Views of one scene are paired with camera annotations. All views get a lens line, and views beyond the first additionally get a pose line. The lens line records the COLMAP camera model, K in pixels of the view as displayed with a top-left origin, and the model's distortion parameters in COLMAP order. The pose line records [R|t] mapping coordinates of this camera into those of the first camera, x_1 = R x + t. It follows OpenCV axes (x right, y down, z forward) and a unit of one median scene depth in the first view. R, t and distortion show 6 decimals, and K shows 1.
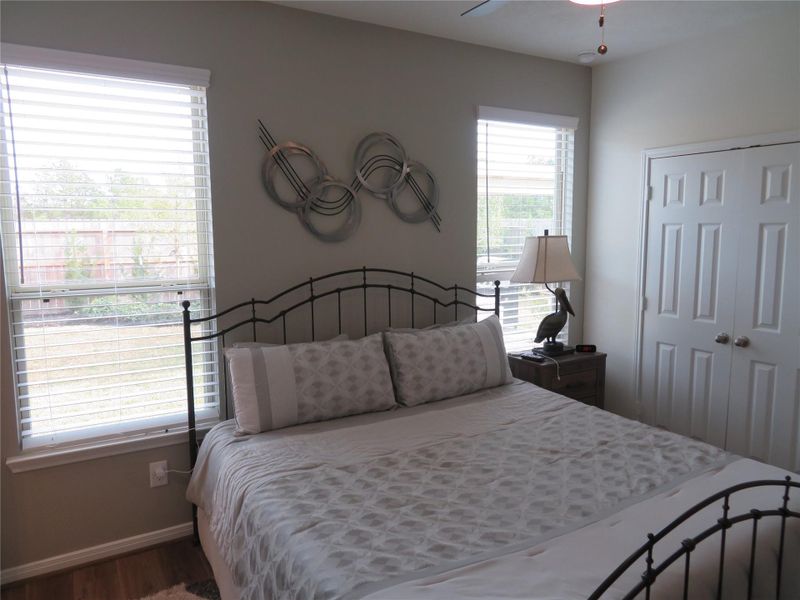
lens RADIAL K [[564.5, 0, 401.4], [0, 564.5, 302.1], [0, 0, 1]] dist [-0.007255, -0.003811]
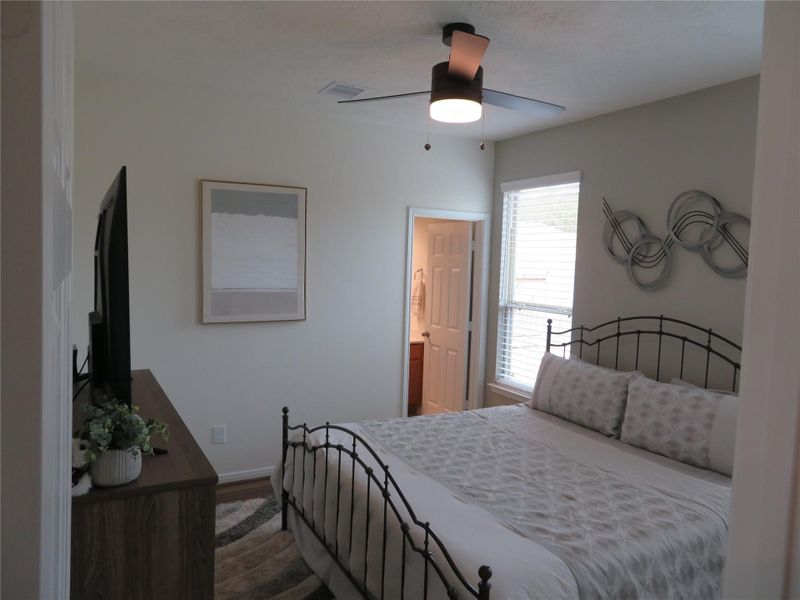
lens RADIAL K [[564.5, 0, 400.8], [0, 564.5, 296.8], [0, 0, 1]] dist [-0.007255, -0.003811]
pose [[-0.022340, 0.068483, -0.997402, 1.090928], [-0.165566, 0.983622, 0.071245, -0.097618], [0.985946, 0.166728, -0.010636, 0.540836]]
